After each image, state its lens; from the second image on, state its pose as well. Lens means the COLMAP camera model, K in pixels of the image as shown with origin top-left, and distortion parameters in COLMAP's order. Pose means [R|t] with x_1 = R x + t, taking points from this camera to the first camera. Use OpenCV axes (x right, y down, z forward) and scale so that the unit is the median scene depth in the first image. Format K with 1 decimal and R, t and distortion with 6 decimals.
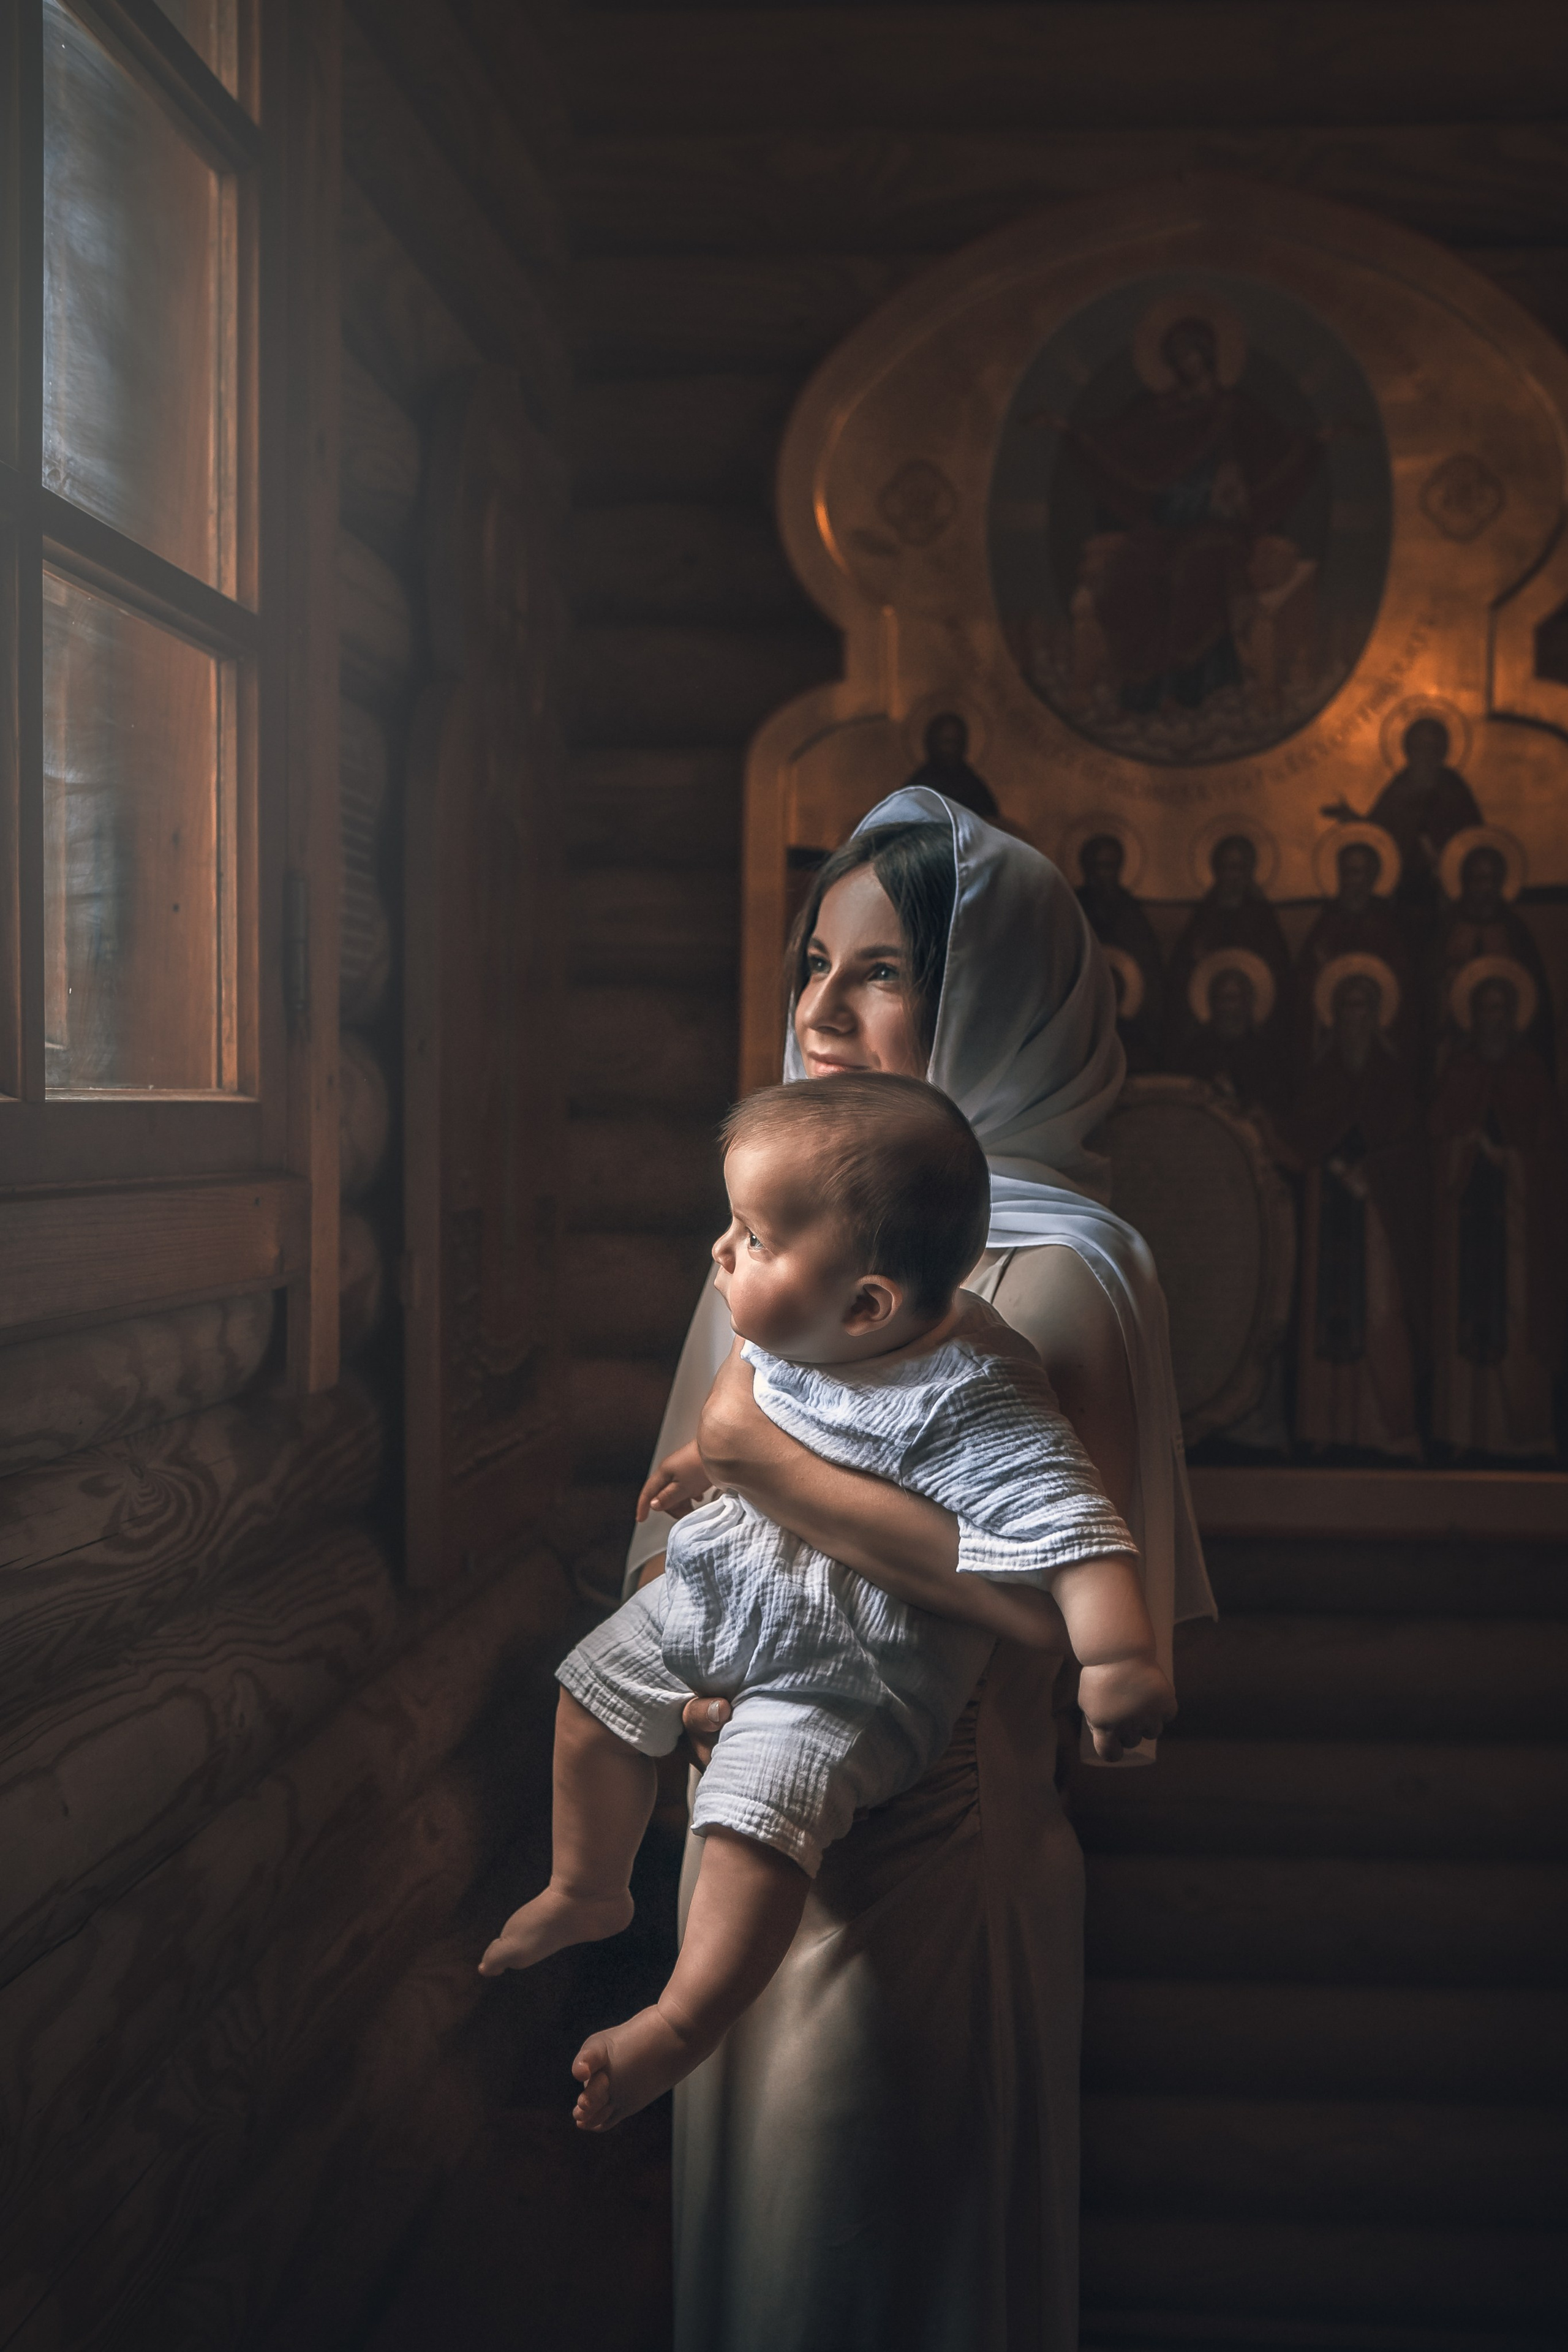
lens RADIAL K [[2288.3, 0, 943.0], [0, 2288.3, 1179.0], [0, 0, 1]] dist [-0.117849, 0.174579]
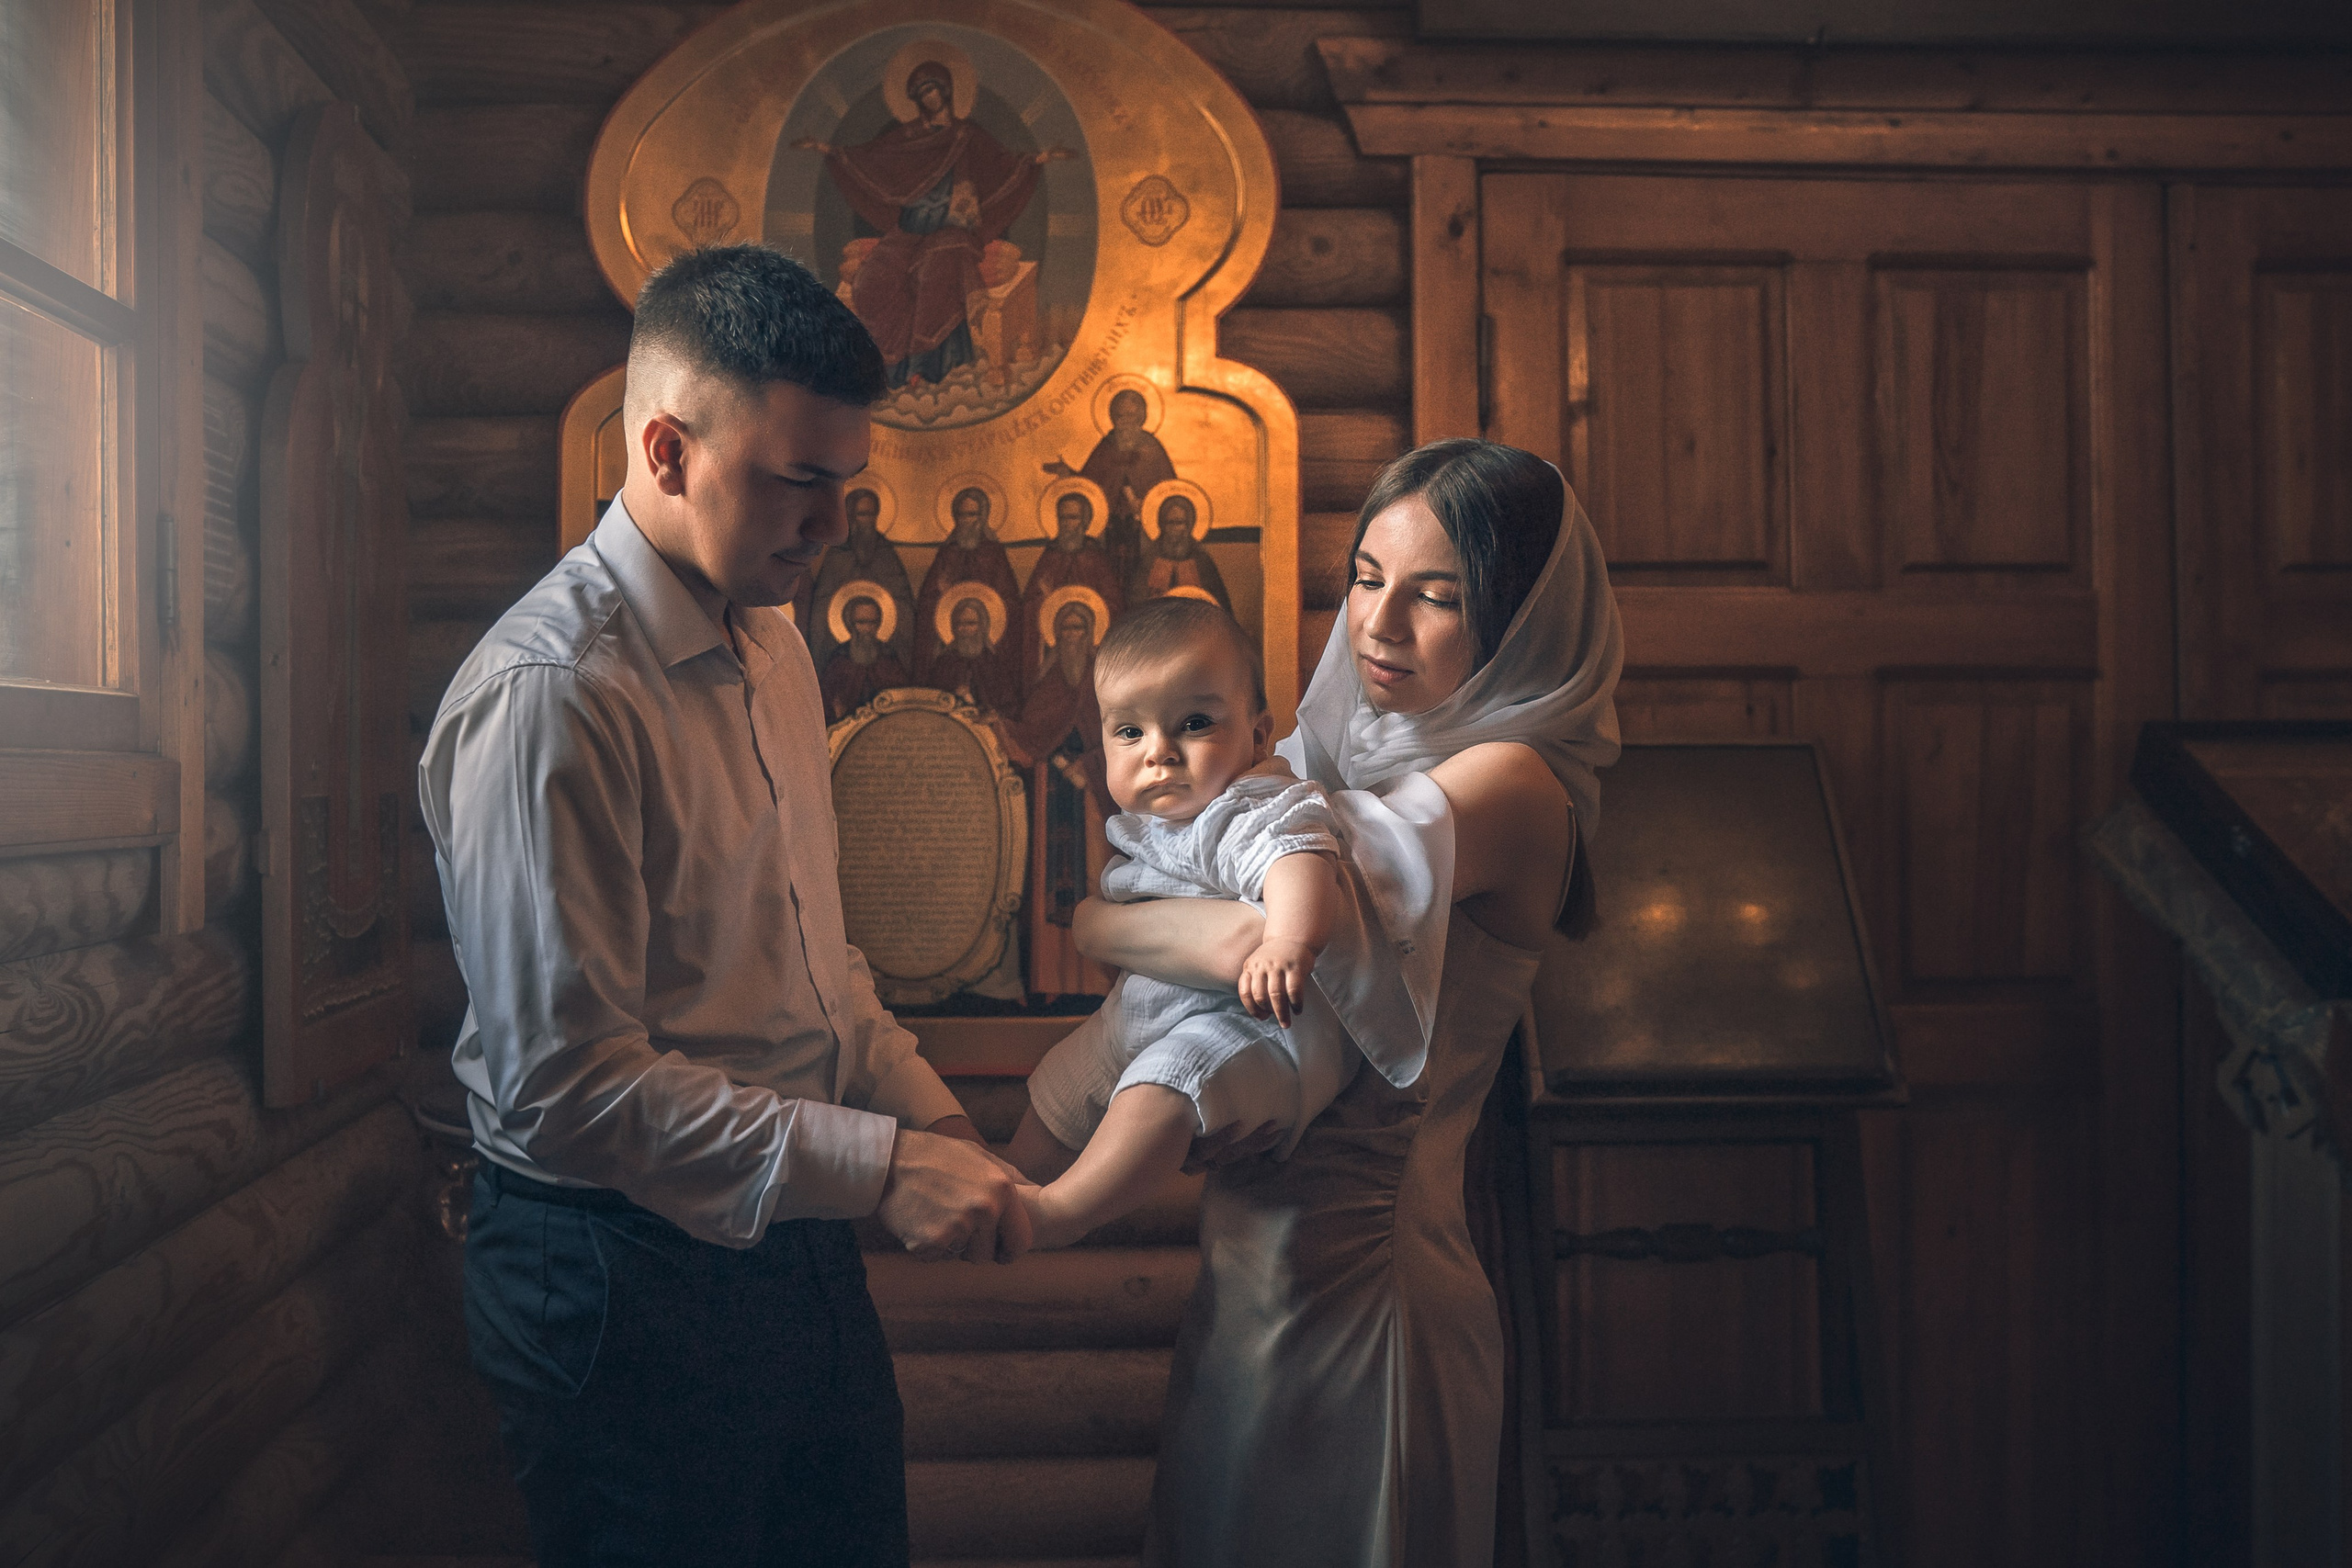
lens RADIAL K [[2412.3, 0, 1176.0], [0, 2412.3, 784.0], [0, 0, 1]] dist [-0.159128, 0.253132]
pose [[0.993203, -0.012506, 0.115723, 0.088954], [0.016328, 0.999350, -0.032145, 0.049125], [-0.115245, 0.033816, 0.992761, -0.273632]]
